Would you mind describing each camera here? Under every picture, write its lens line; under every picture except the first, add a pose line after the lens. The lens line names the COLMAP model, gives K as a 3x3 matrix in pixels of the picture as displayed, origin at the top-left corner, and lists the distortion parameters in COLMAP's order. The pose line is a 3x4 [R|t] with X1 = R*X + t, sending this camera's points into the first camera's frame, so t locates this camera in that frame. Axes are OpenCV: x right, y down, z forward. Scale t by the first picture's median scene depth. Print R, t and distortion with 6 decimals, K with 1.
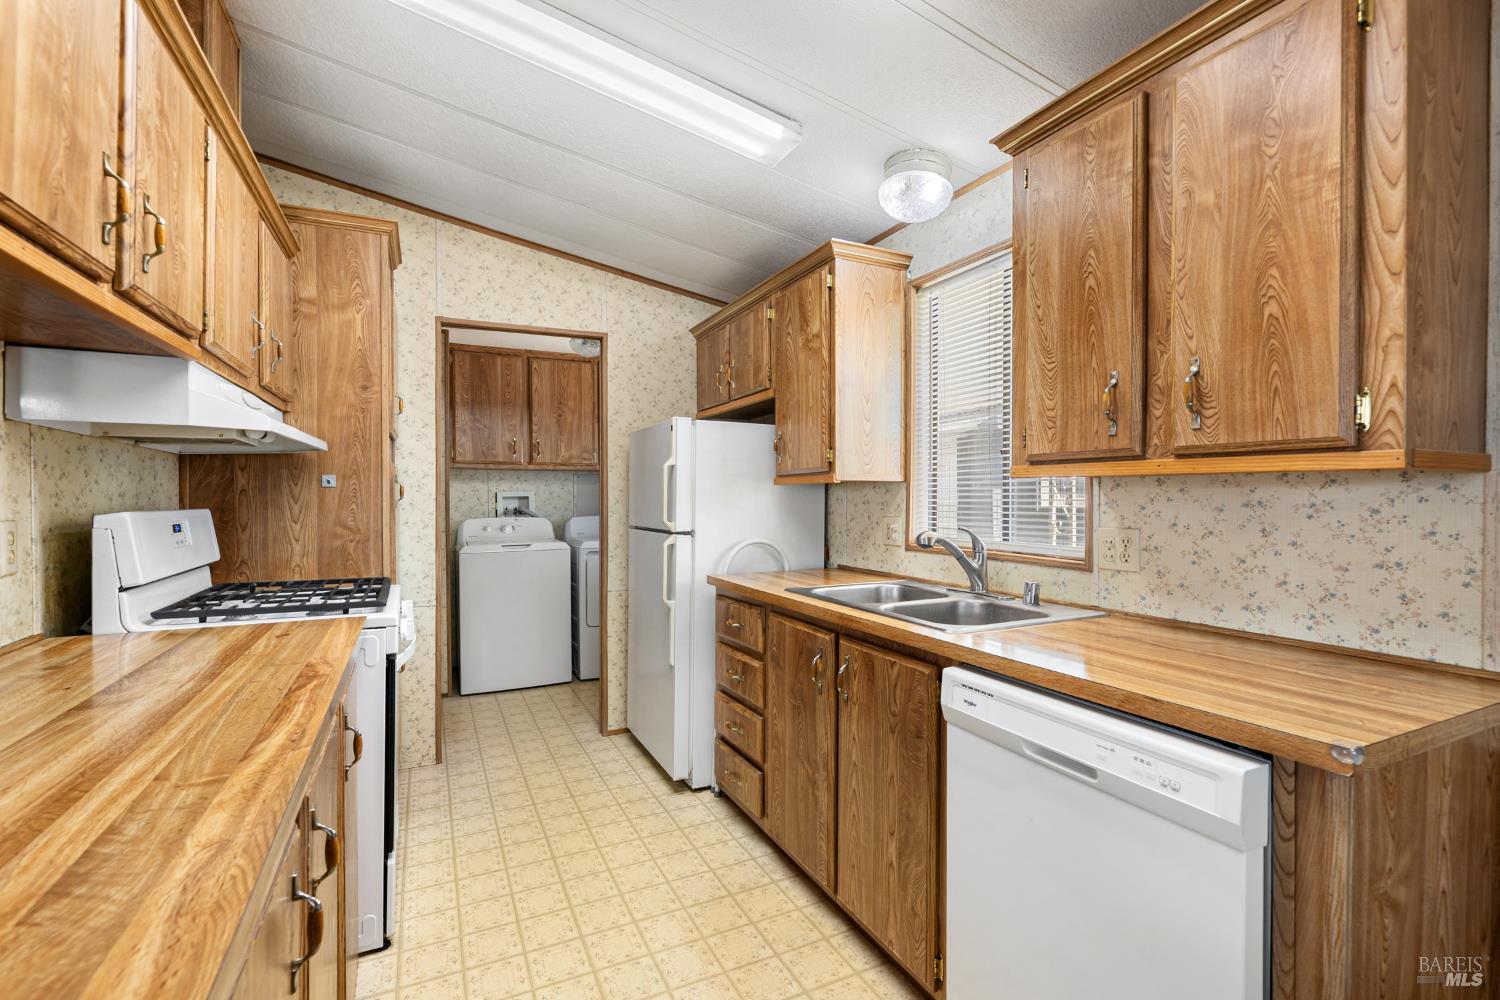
lens RADIAL K [[677.7, 0, 743.6], [0, 677.7, 502.4], [0, 0, 1]] dist [-0.001267, -0.000112]
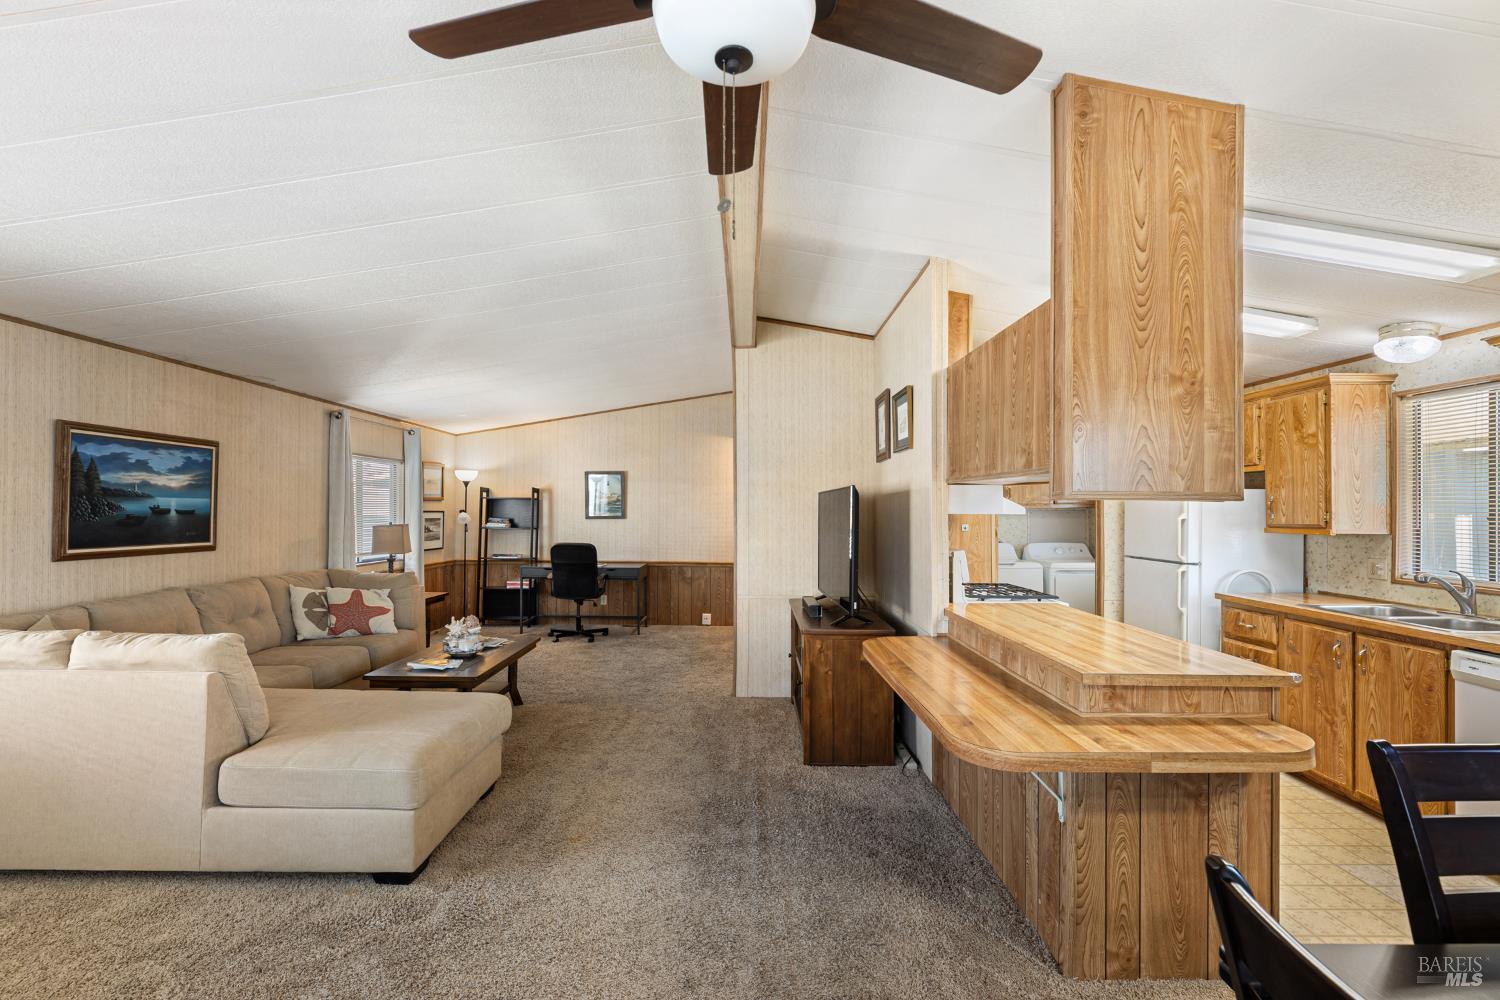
lens RADIAL K [[666.1, 0, 744.3], [0, 666.1, 504.9], [0, 0, 1]] dist [-0.000139, -0.000351]
pose [[0.898425, 0.000395, -0.439126, -0.395845], [-0.006944, 0.999887, -0.013309, -0.070055], [0.439072, 0.015007, 0.898327, -0.914581]]
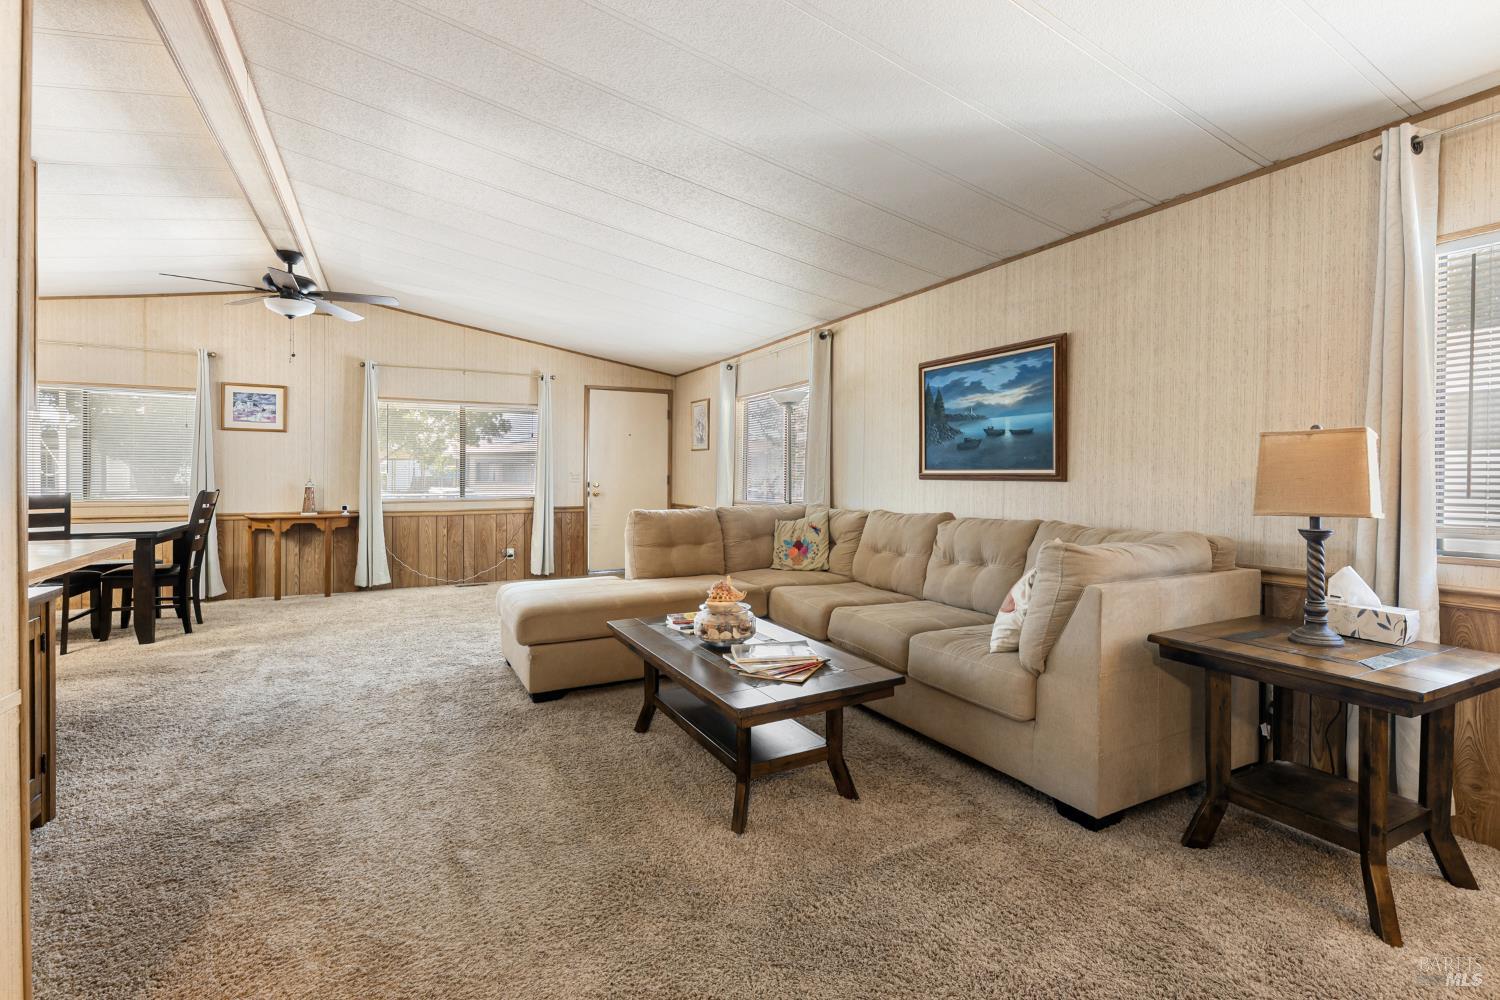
lens RADIAL K [[662.4, 0, 758.5], [0, 662.4, 481.9], [0, 0, 1]] dist [0.000157, -0.000182]
pose [[-0.998899, -0.005179, -0.046628, -1.859954], [-0.005704, 0.999922, 0.011132, 0.033692], [0.046567, 0.011386, -0.998850, 1.473575]]
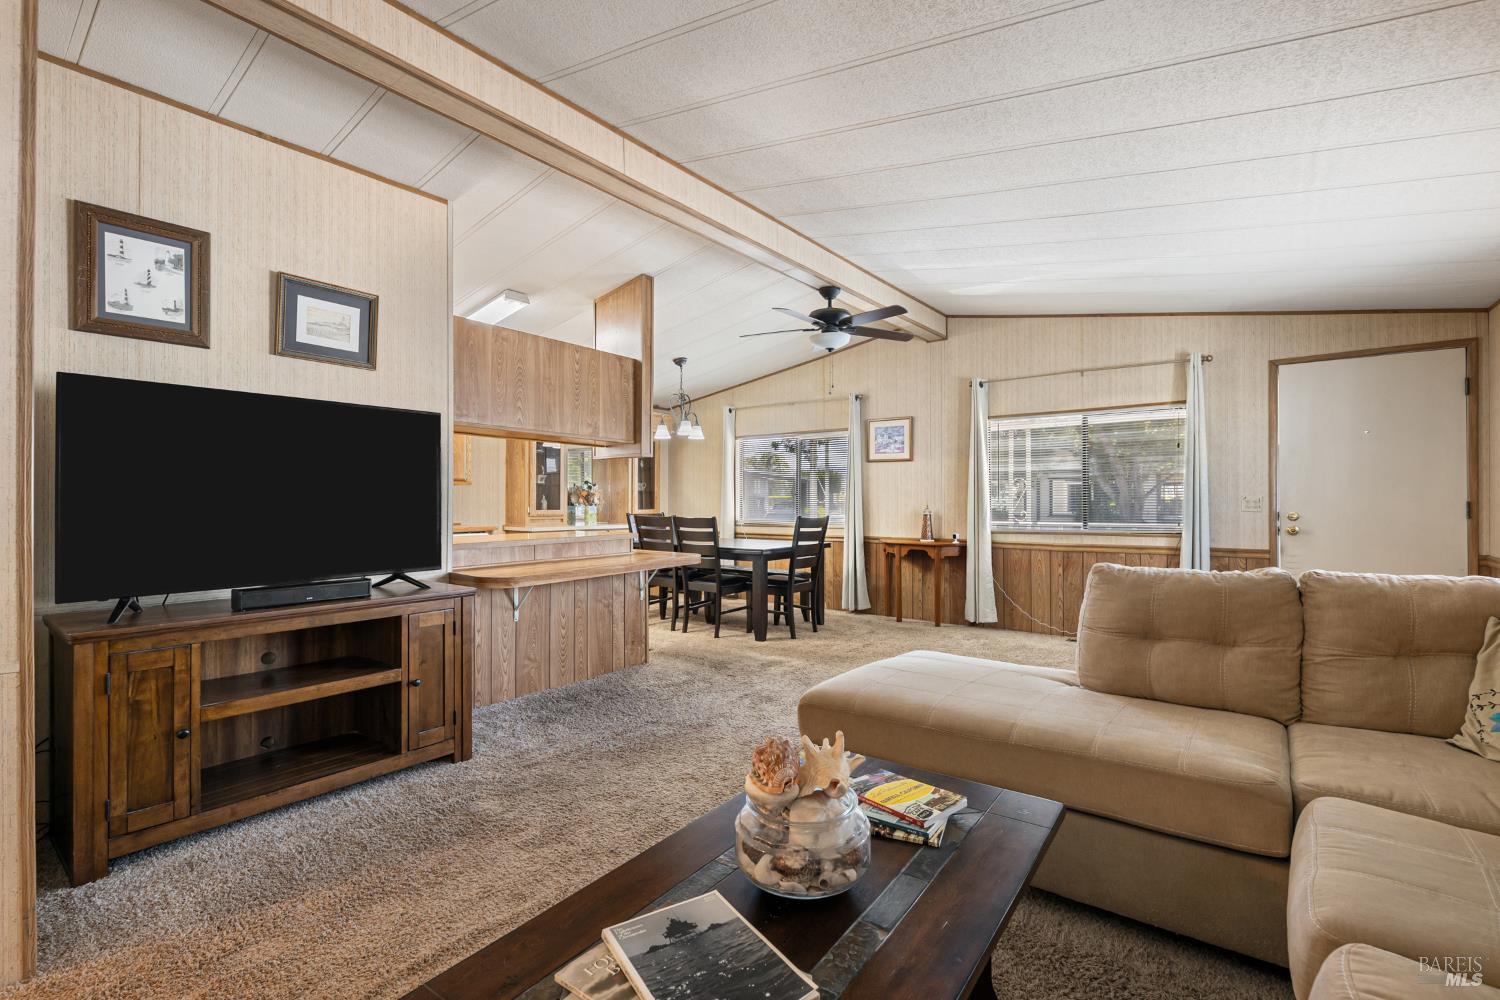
lens RADIAL K [[682.7, 0, 761.1], [0, 682.7, 494.7], [0, 0, 1]] dist [-0.001424, 0.000167]
pose [[-0.457097, 0.005320, 0.889401, -2.307347], [0.002405, 0.999986, -0.004745, 0.027748], [-0.889414, -0.000030, -0.457103, 0.623725]]
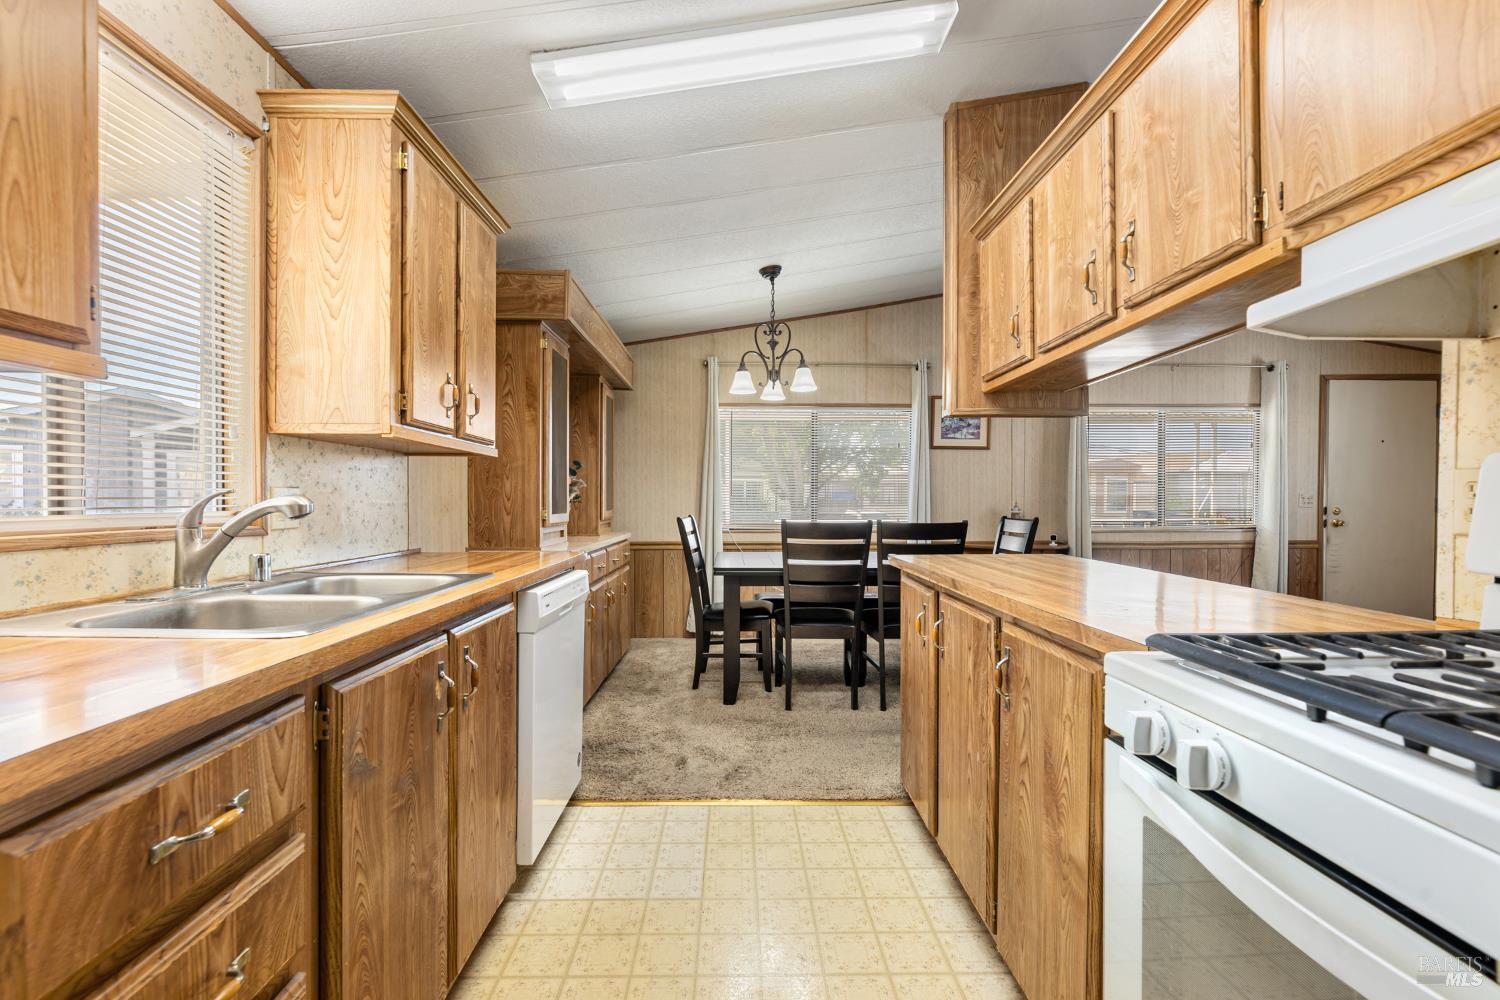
lens RADIAL K [[695.4, 0, 763.0], [0, 695.4, 473.8], [0, 0, 1]] dist [-0.000237, -0.001153]
pose [[-0.919996, 0.010839, 0.391777, -0.382036], [-0.001647, 0.999502, -0.031522, 0.037531], [-0.391923, -0.029645, -0.919520, 1.270328]]
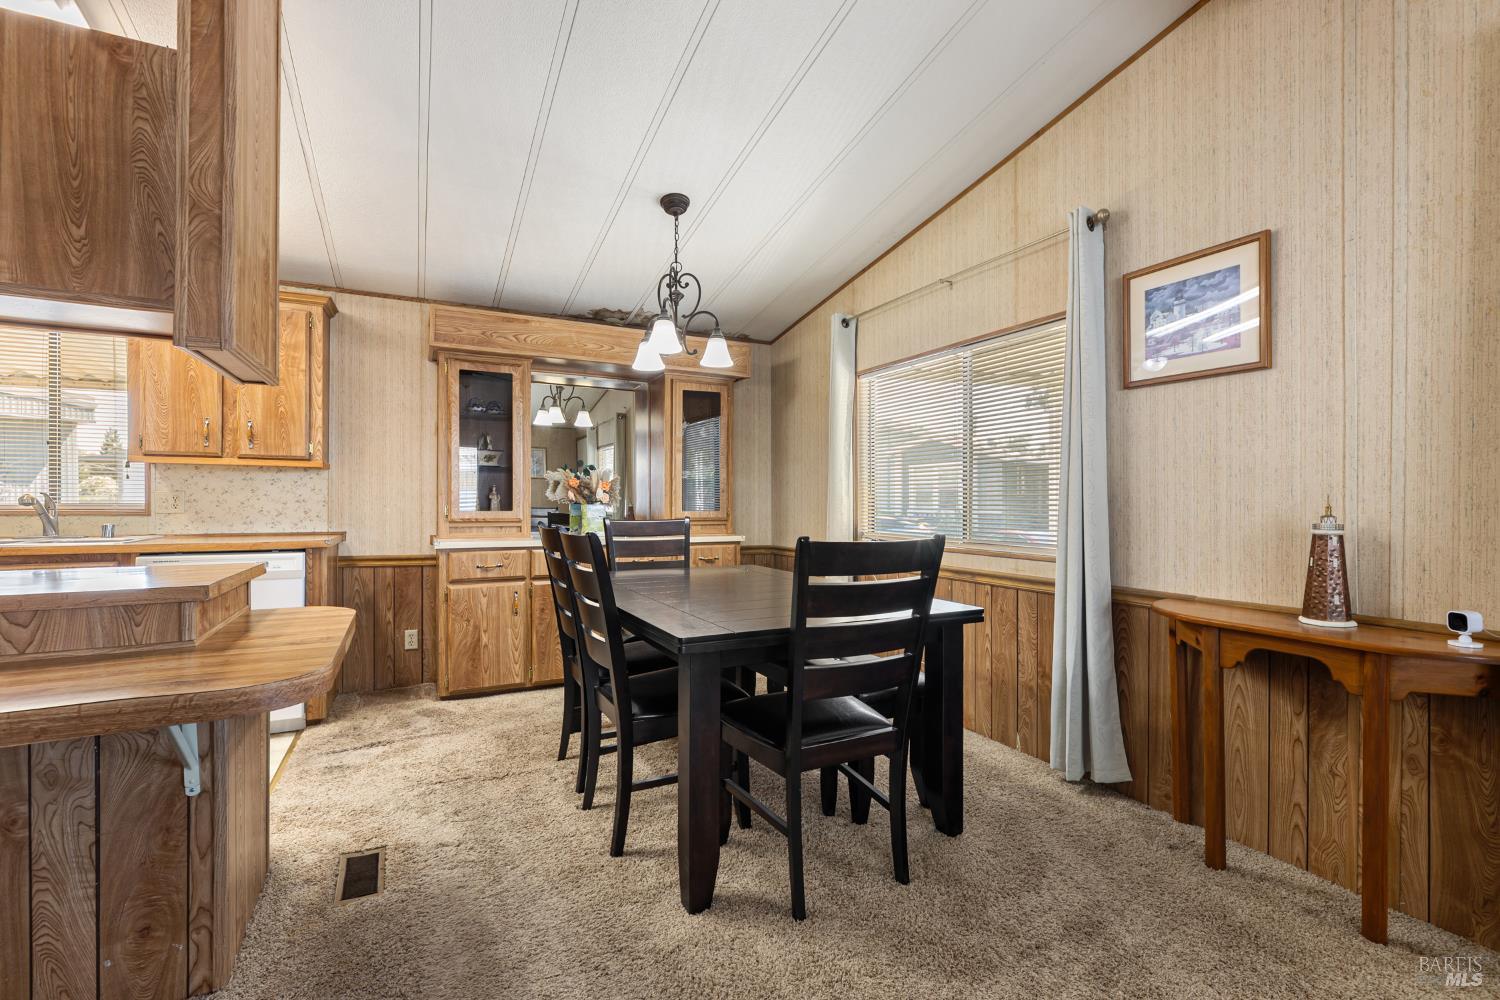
lens RADIAL K [[672.1, 0, 753.9], [0, 672.1, 501.0], [0, 0, 1]] dist [-0.002958, 0.000440]
pose [[-0.010018, -0.002159, 0.999947, -1.027433], [0.002496, 0.999995, 0.002184, 0.049849], [-0.999947, 0.002517, -0.010012, -0.477914]]
